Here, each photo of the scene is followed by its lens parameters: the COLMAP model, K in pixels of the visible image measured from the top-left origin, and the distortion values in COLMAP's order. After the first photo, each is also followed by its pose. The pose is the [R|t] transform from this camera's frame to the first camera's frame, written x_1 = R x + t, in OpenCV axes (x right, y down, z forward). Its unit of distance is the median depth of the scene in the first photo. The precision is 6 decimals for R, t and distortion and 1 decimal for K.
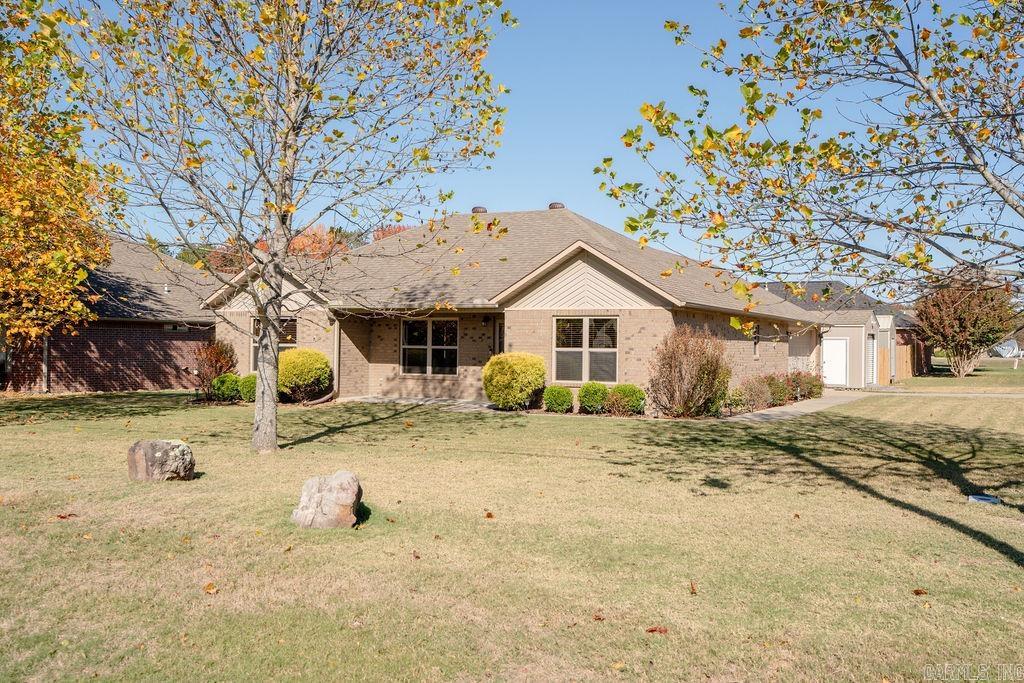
lens RADIAL K [[1044.3, 0, 512.0], [0, 1044.3, 341.5], [0, 0, 1]] dist [0.001478, -0.011559]
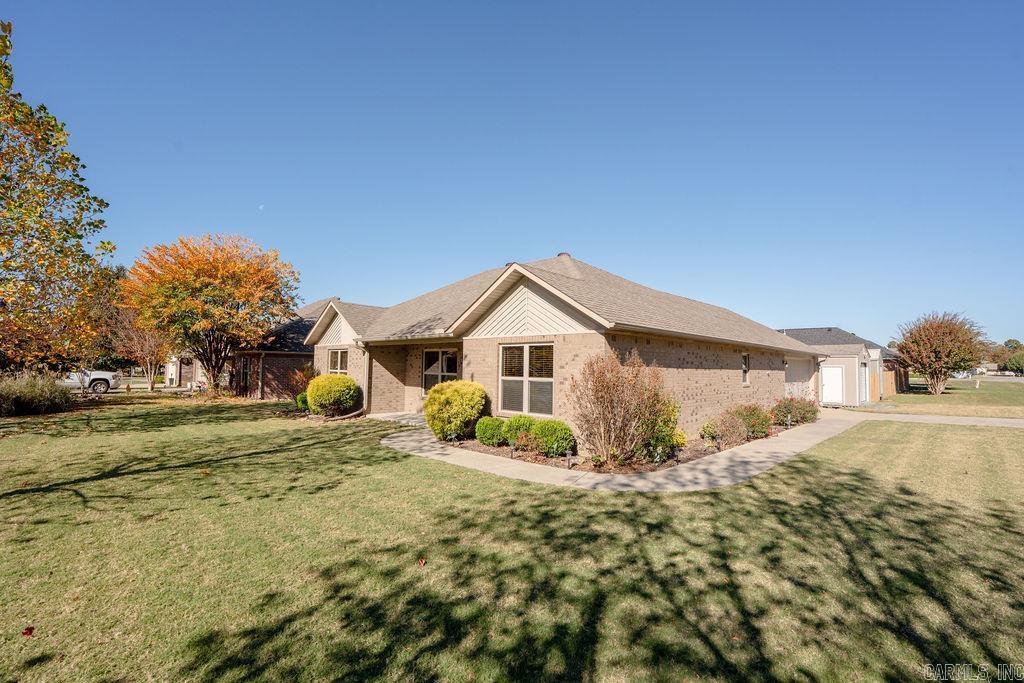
lens RADIAL K [[473.3, 0, 512.0], [0, 473.3, 341.5], [0, 0, 1]] dist [-0.041888, 0.001049]
pose [[0.952312, -0.014210, -0.304793, 0.183385], [-0.002481, 0.998521, -0.054306, -0.002464], [0.305114, 0.052472, 0.950869, 0.568142]]
